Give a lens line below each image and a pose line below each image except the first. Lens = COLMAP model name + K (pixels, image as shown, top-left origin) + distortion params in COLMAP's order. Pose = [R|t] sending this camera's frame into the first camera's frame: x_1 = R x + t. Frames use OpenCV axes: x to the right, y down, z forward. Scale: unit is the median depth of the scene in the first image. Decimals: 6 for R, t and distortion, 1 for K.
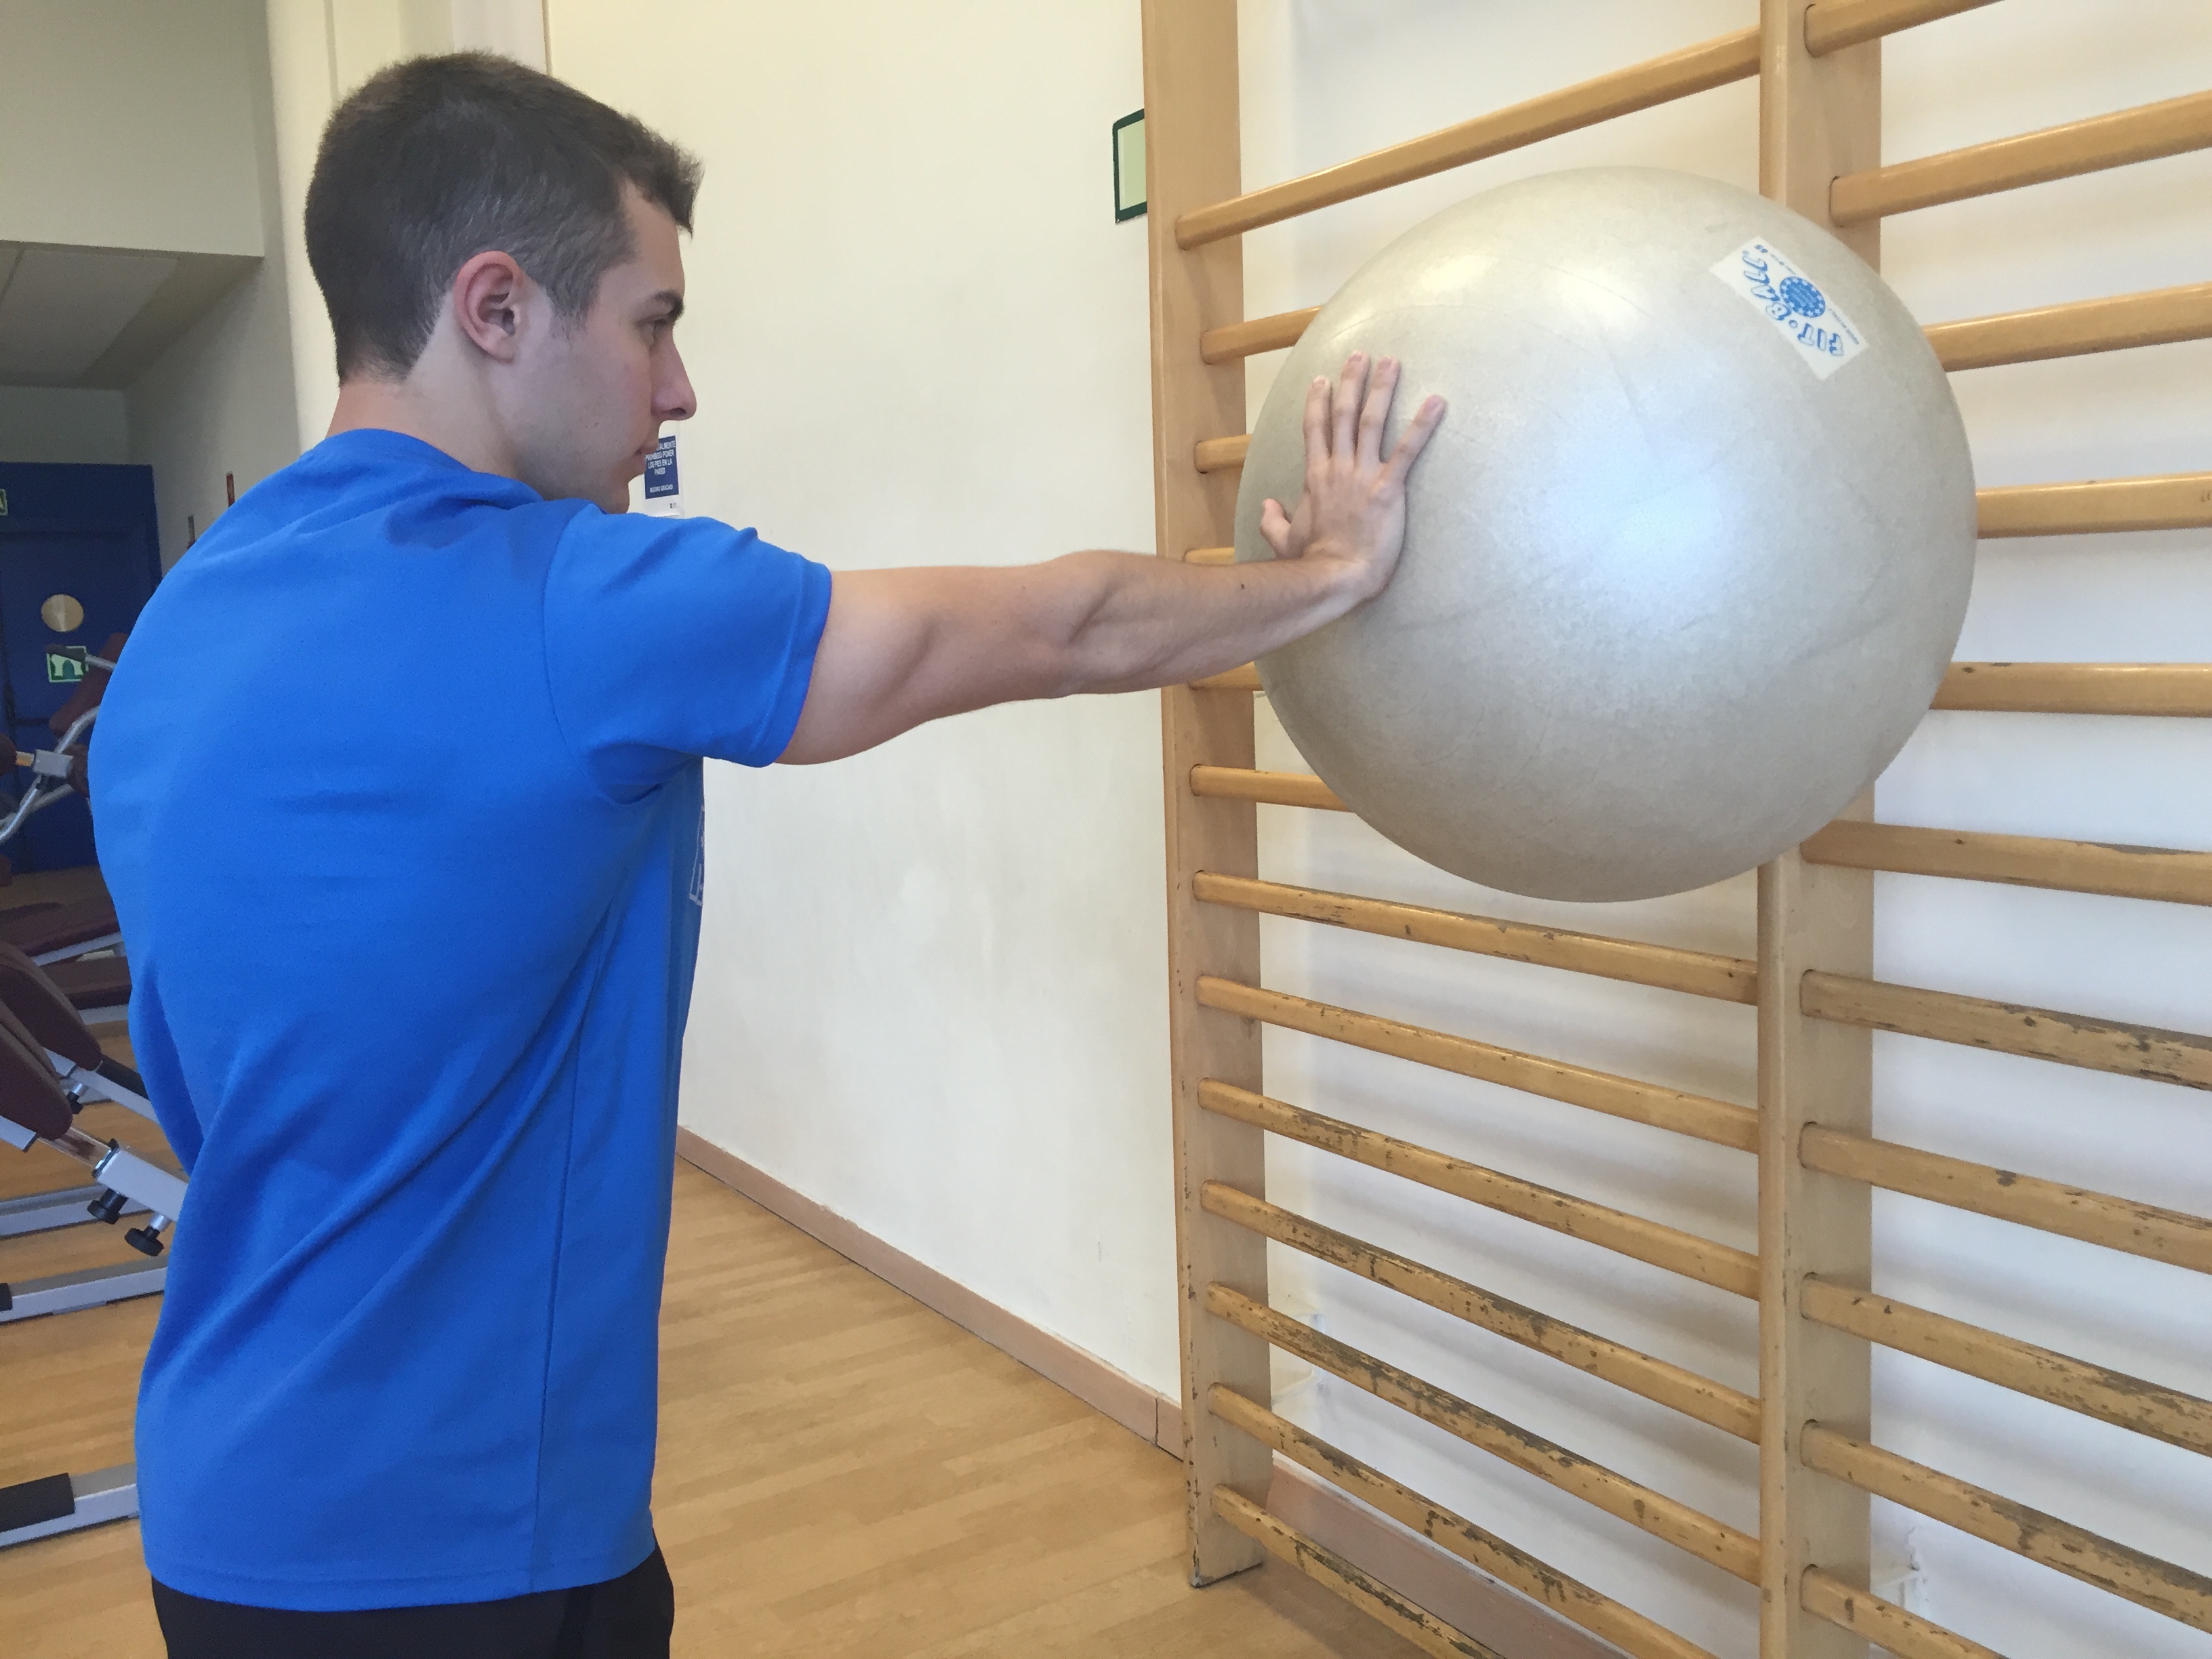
lens RADIAL K [[1891.3, 0, 1096.8], [0, 1891.3, 832.3], [0, 0, 1]] dist [0.054447, -0.022720]
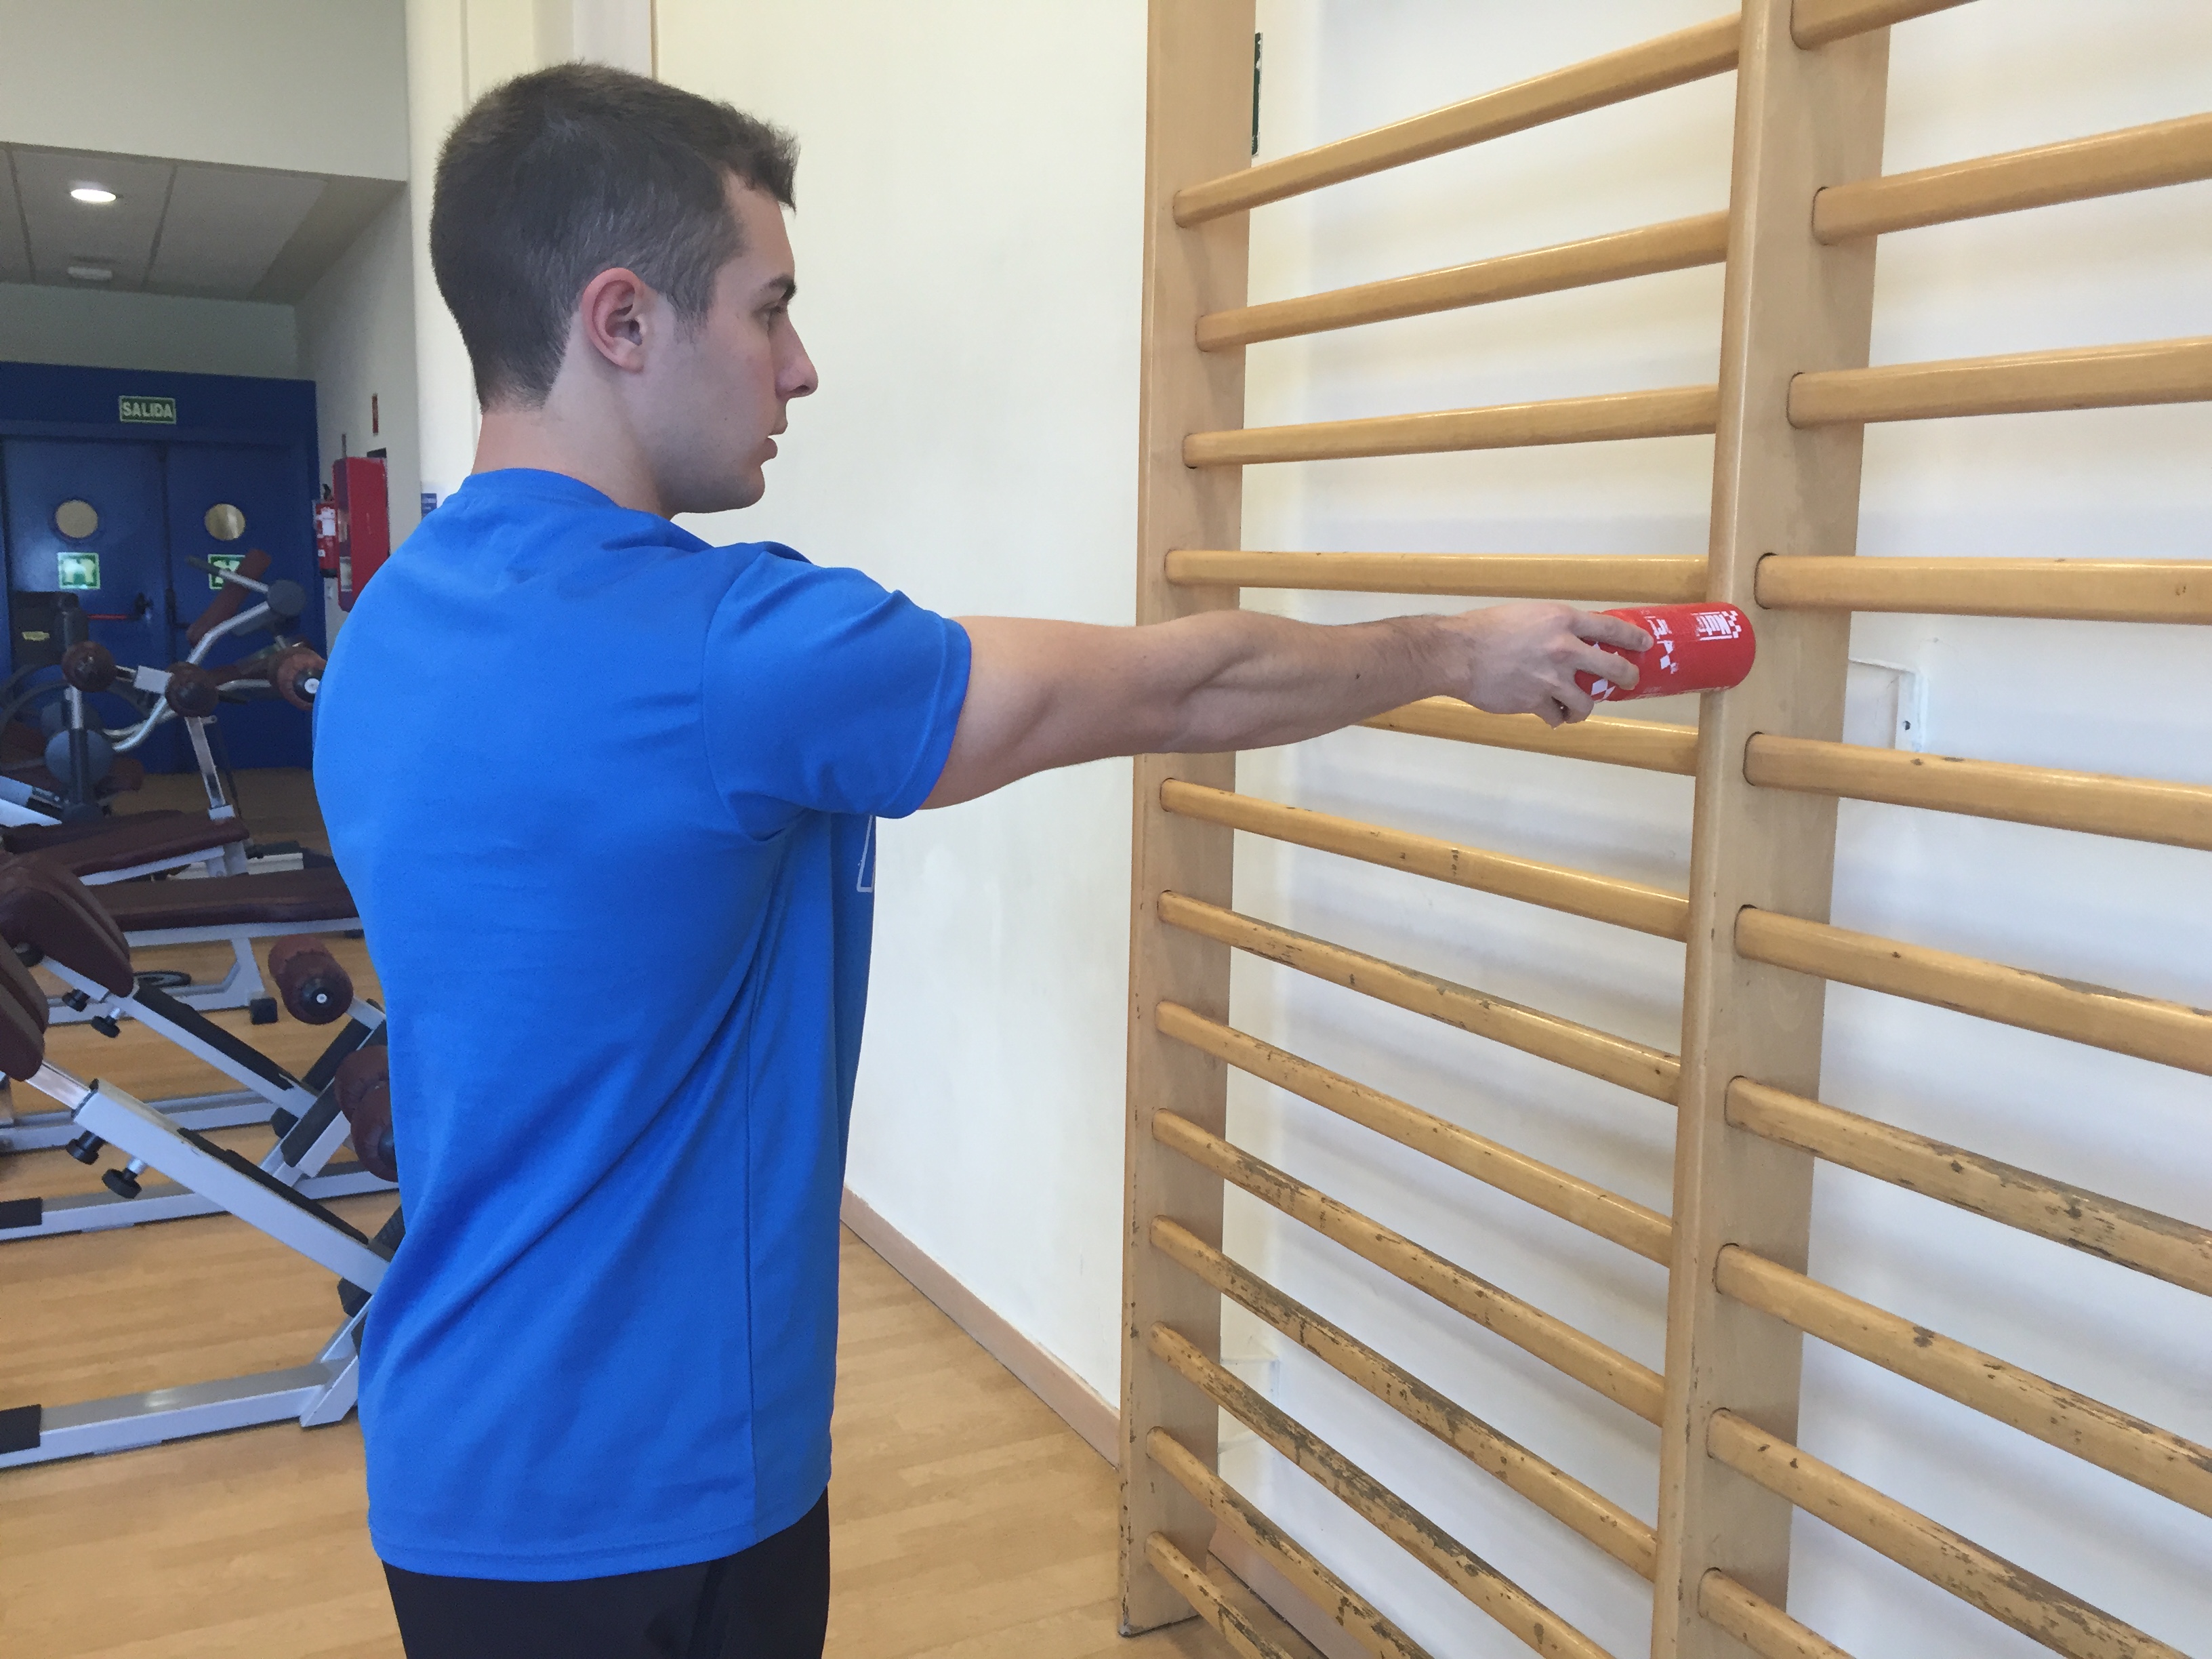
lens RADIAL K [[1891.3, 0, 1111.3], [0, 1891.3, 827.9], [0, 0, 1]] dist [0.054447, -0.022720]
pose [[0.994378, 0.060998, -0.086552, 0.119862], [-0.058405, 0.997774, 0.032177, -0.044589], [0.088322, -0.026941, 0.995728, 0.067151]]
